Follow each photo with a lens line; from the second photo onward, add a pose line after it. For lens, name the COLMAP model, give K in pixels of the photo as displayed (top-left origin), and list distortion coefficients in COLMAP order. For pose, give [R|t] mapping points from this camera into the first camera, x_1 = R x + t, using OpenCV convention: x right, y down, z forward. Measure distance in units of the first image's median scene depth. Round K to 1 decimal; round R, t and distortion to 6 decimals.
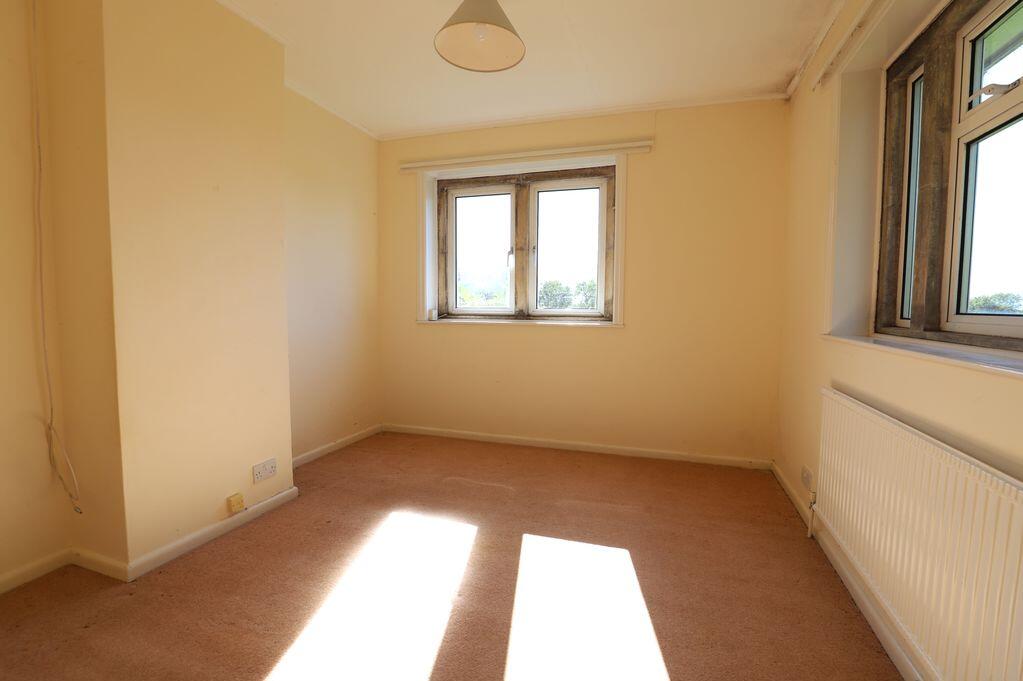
lens RADIAL K [[486.0, 0, 511.5], [0, 486.0, 340.5], [0, 0, 1]] dist [0.000002, -0.000497]
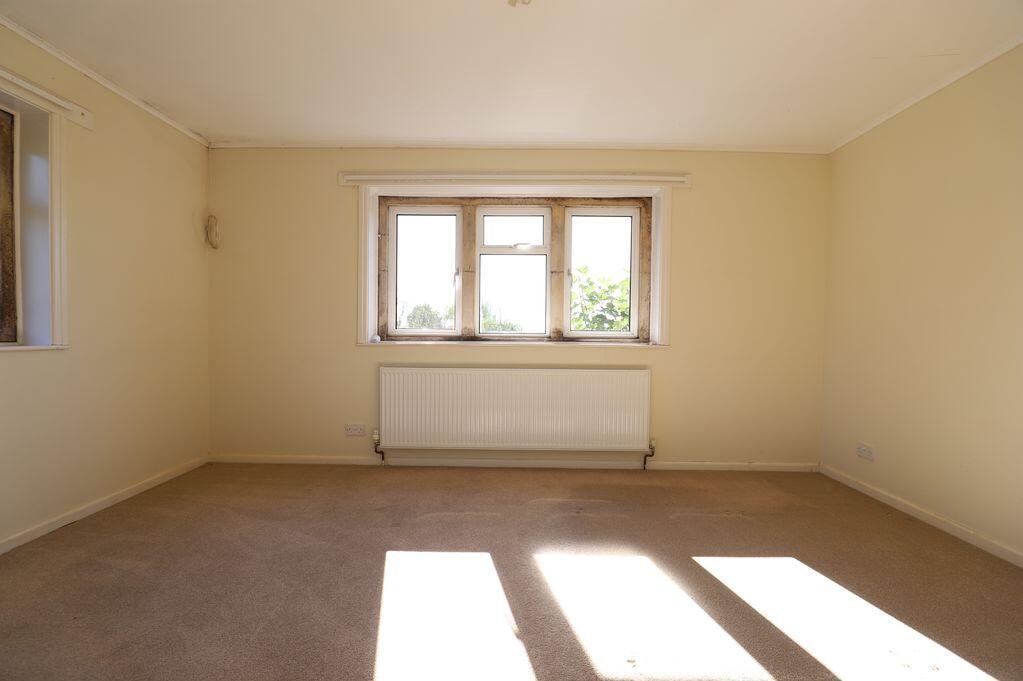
lens RADIAL K [[471.6, 0, 509.1], [0, 471.6, 348.9], [0, 0, 1]] dist [-0.001235, -0.000148]
pose [[0.958147, -0.006867, 0.286193, -0.197754], [0.014347, 0.999608, -0.024047, -0.003212], [-0.285916, 0.027147, 0.957870, 0.055163]]
